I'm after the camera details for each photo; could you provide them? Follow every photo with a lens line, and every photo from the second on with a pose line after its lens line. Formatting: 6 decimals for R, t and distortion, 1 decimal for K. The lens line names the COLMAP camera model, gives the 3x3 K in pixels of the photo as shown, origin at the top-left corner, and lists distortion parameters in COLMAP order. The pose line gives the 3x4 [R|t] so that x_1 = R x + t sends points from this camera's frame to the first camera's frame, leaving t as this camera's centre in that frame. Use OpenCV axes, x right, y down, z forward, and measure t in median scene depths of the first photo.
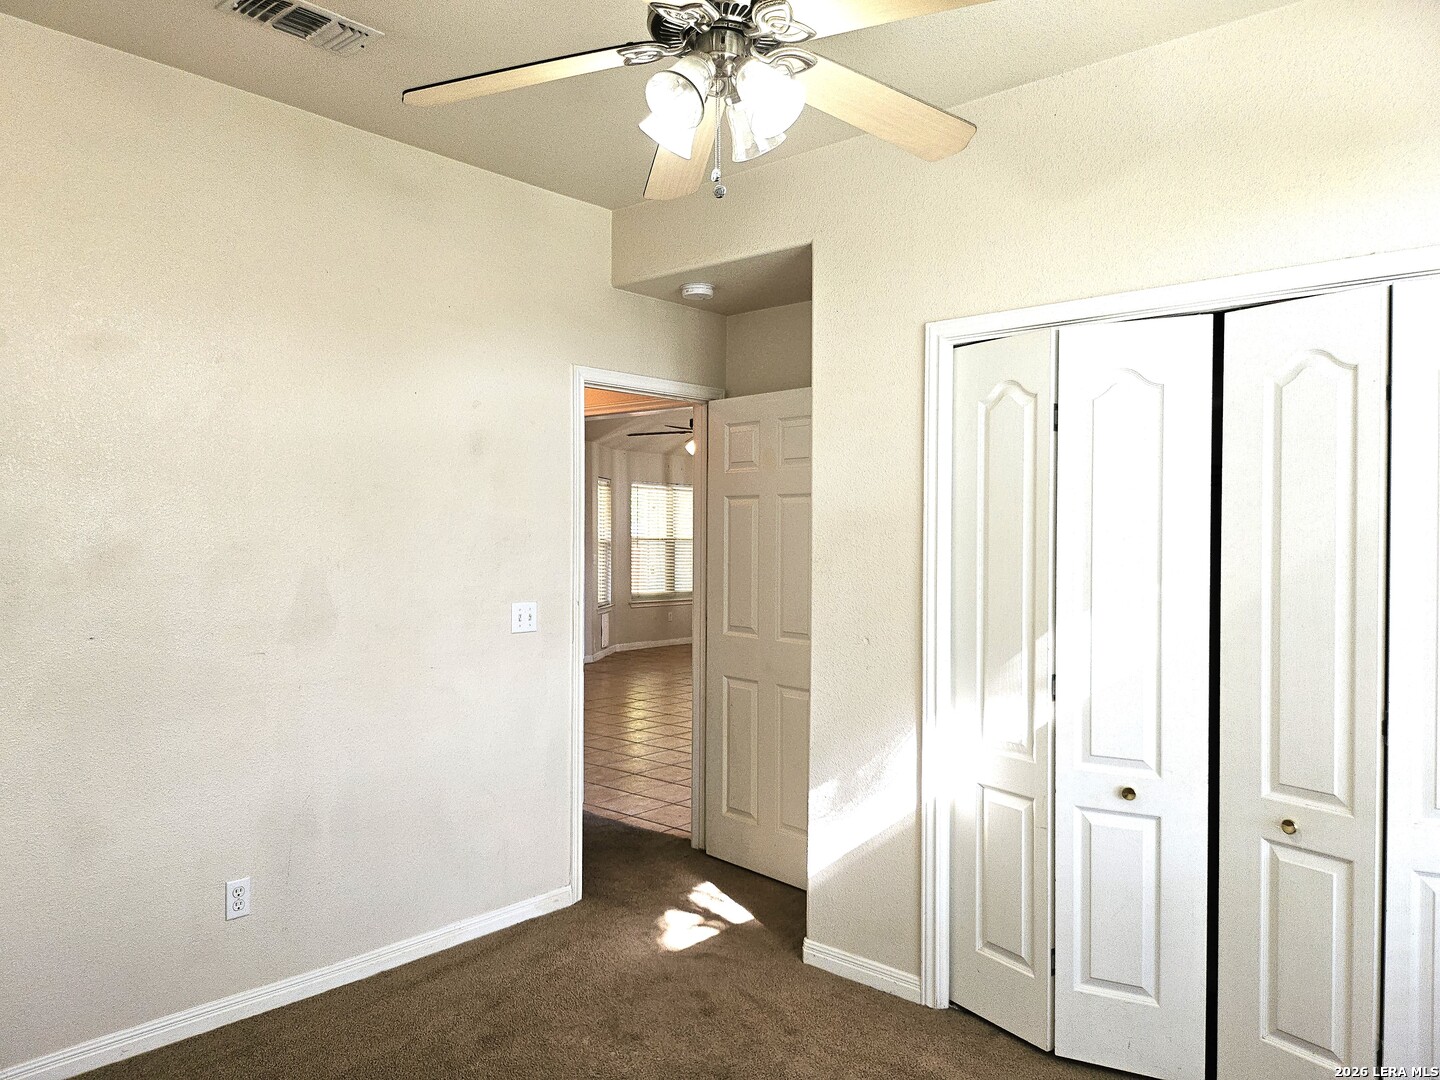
lens RADIAL K [[1013.3, 0, 716.0], [0, 1013.3, 540.7], [0, 0, 1]] dist [0.076816, -0.109776]
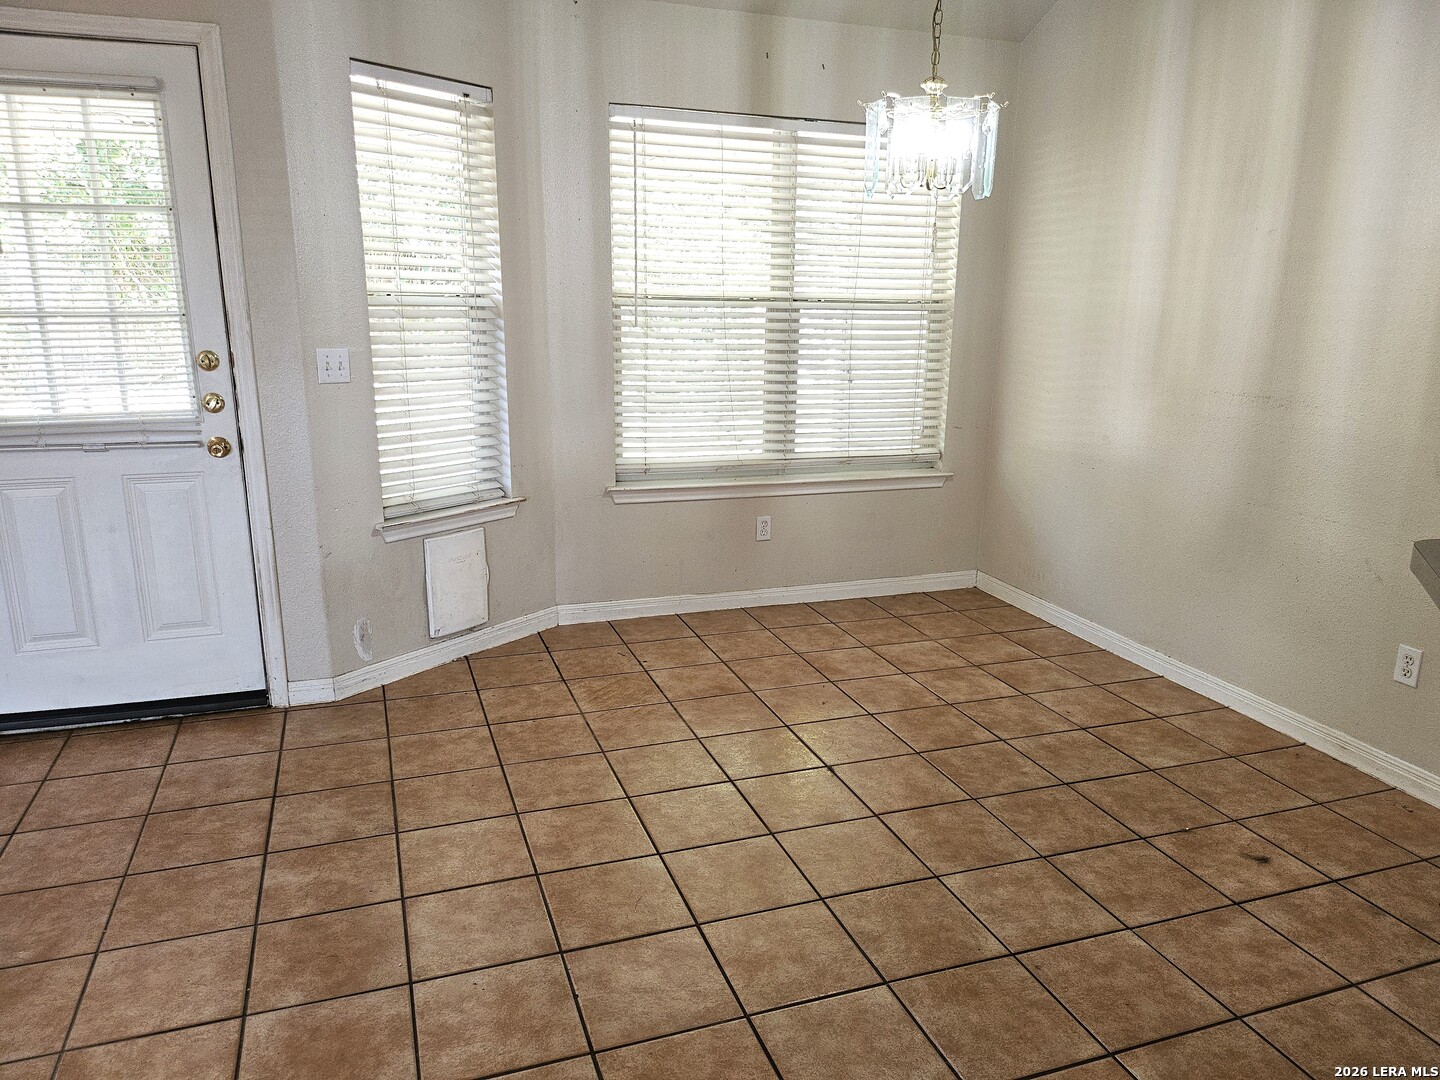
lens RADIAL K [[1013.3, 0, 716.0], [0, 1013.3, 540.7], [0, 0, 1]] dist [0.076816, -0.109776]
pose [[0.875395, 0.119676, -0.468360, 0.108230], [-0.009035, 0.972752, 0.231673, -0.001648], [0.483324, -0.198573, 0.852623, 0.711273]]
